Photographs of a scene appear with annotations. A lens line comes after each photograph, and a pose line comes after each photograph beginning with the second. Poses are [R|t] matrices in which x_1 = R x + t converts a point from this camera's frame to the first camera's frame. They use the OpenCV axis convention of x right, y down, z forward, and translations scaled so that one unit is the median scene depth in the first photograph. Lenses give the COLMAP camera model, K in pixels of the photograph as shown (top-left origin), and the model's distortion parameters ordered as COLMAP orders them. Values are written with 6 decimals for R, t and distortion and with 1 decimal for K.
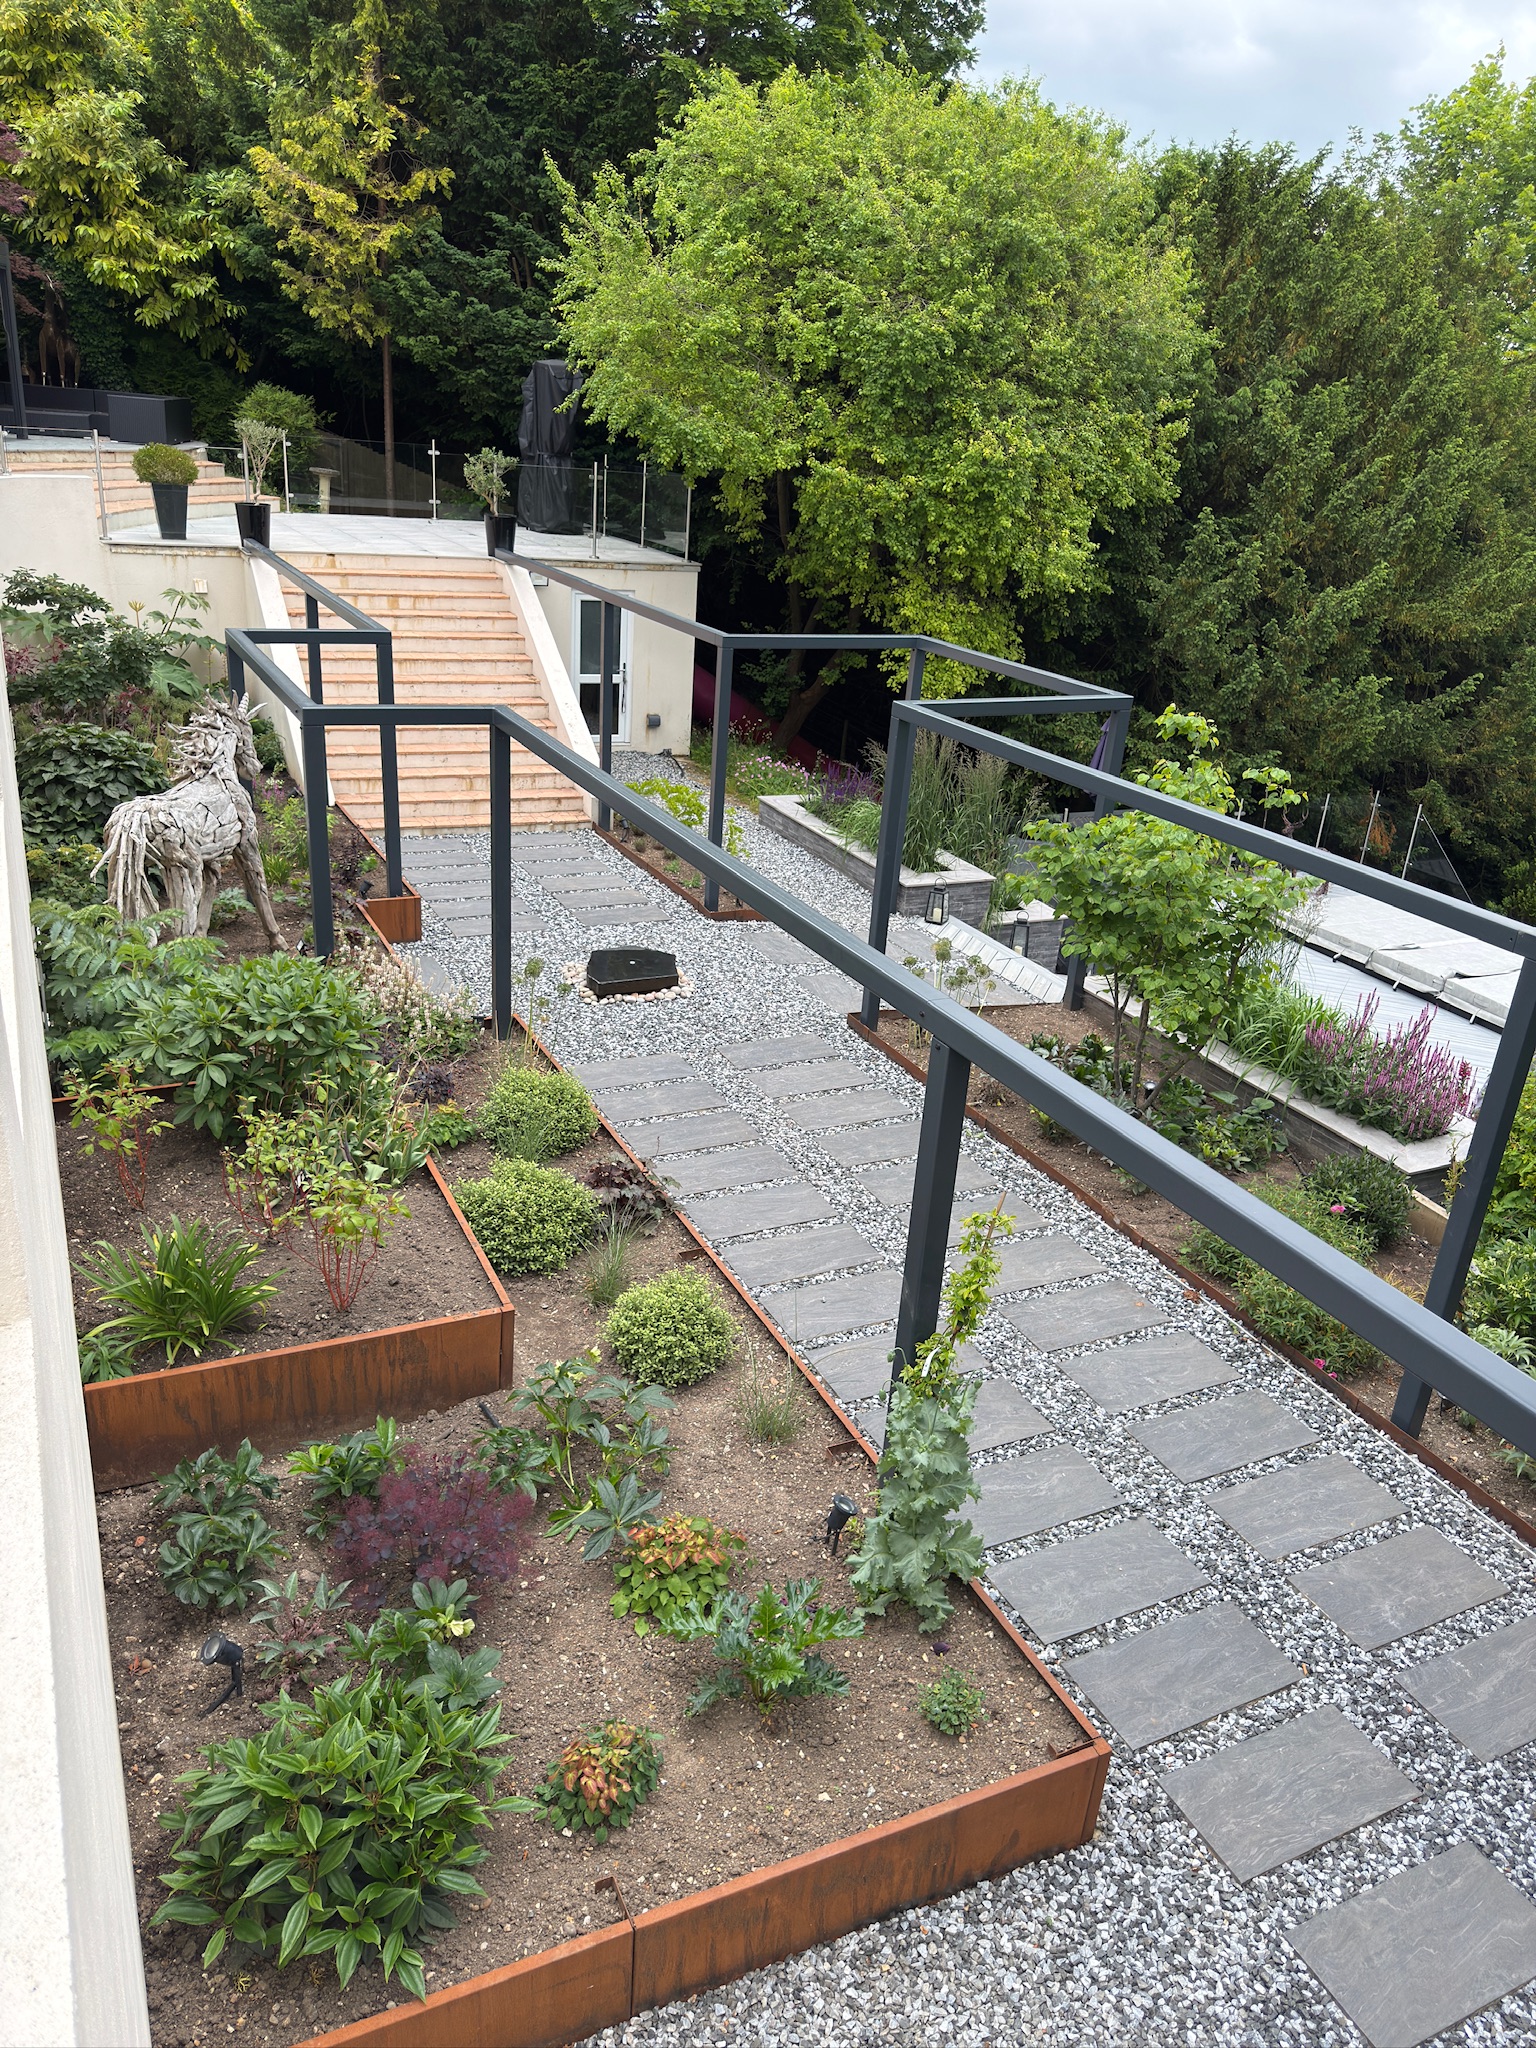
lens RADIAL K [[1448.0, 0, 768.1], [0, 1448.0, 1027.9], [0, 0, 1]] dist [0.029786, -0.037093]
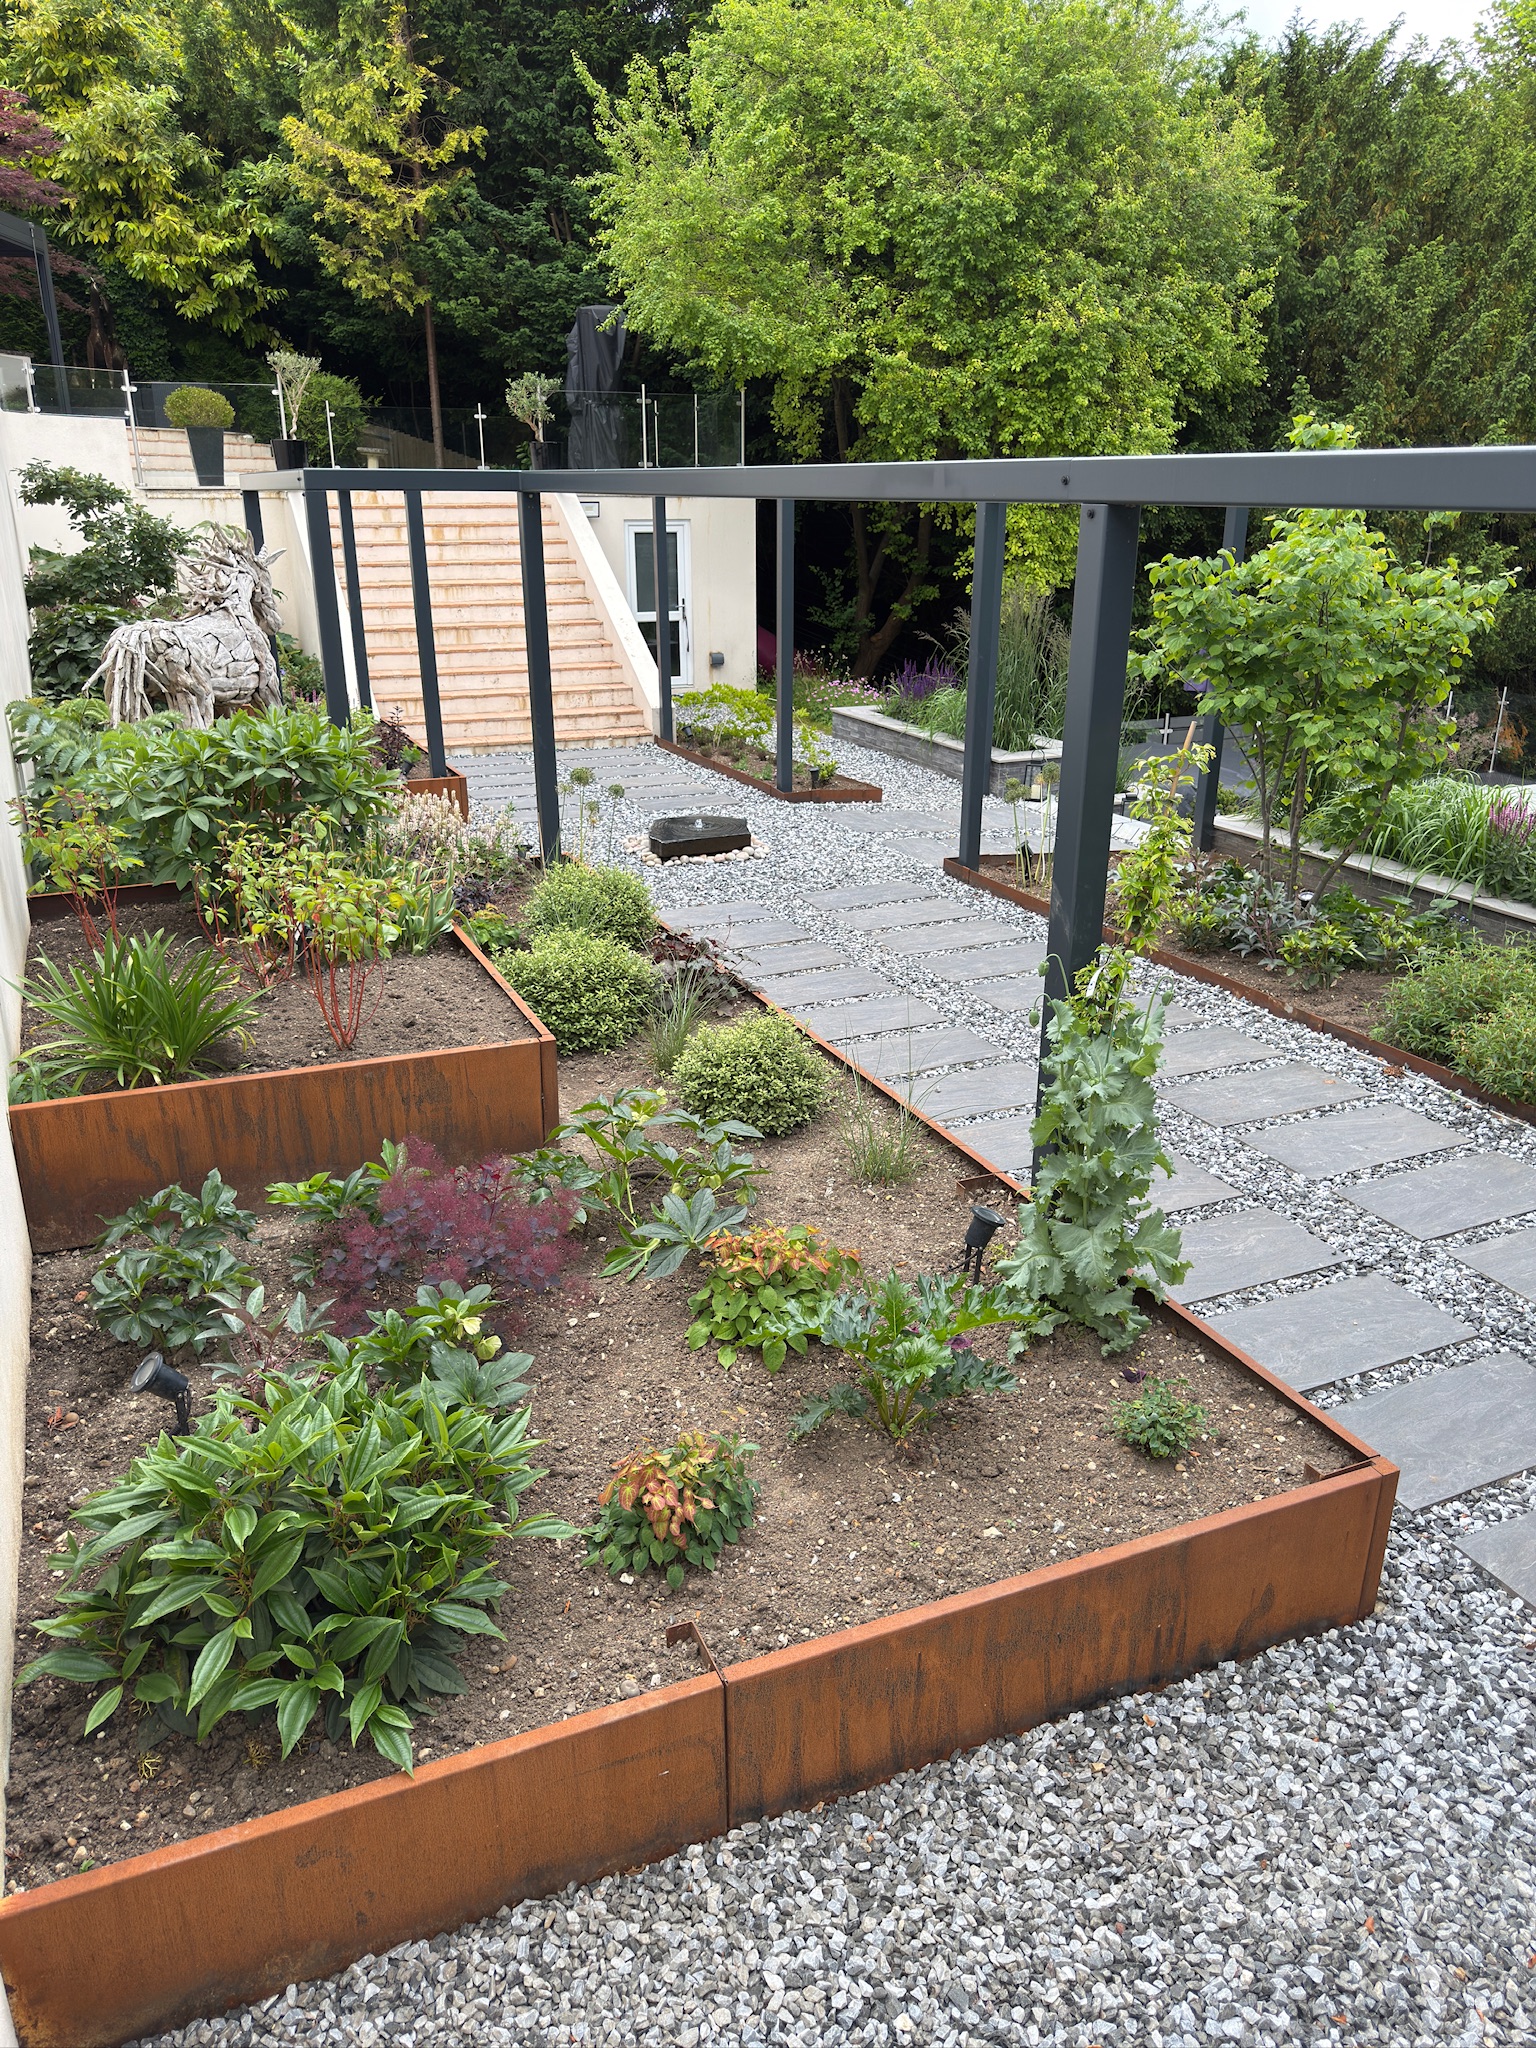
lens RADIAL K [[1451.2, 0, 766.5], [0, 1451.2, 1027.4], [0, 0, 1]] dist [0.028503, -0.039919]
pose [[0.996773, -0.053755, -0.059607, -0.005574], [0.051475, 0.997907, -0.039139, 0.116990], [0.061586, 0.035944, 0.997454, 0.108769]]
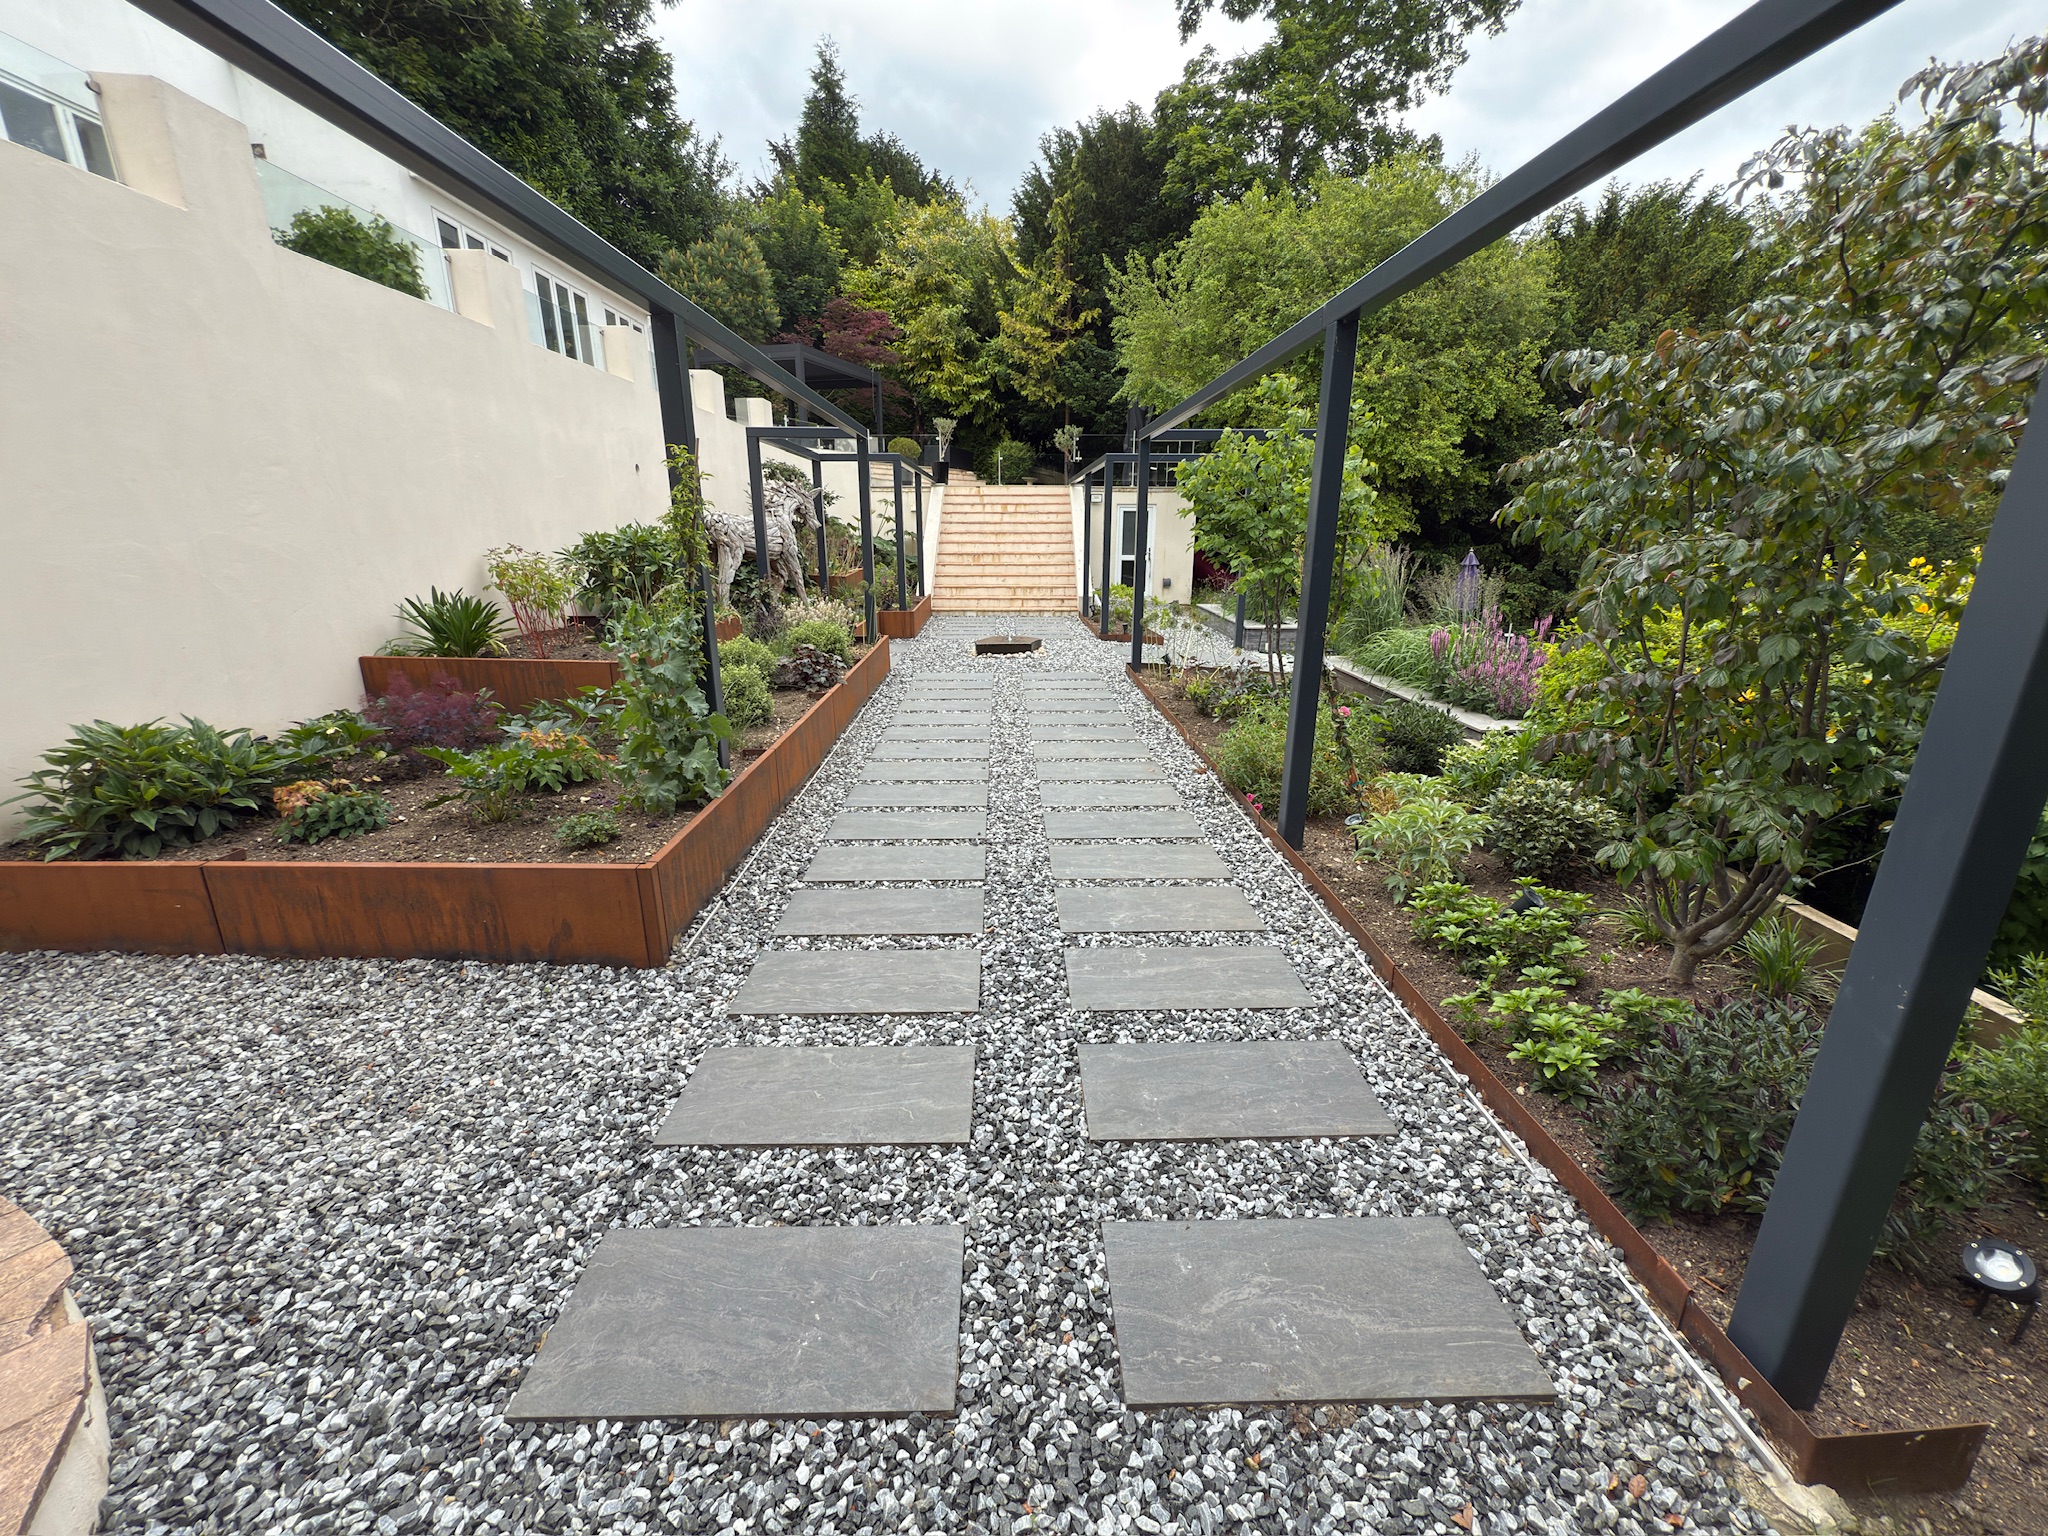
lens RADIAL K [[817.4, 0, 1020.7], [0, 817.4, 763.2], [0, 0, 1]] dist [-0.000275, 0.000019]
pose [[0.904137, 0.052368, -0.424022, 0.301132], [-0.106093, 0.988893, -0.104090, 0.179306], [0.413861, 0.139098, 0.899650, 0.214495]]
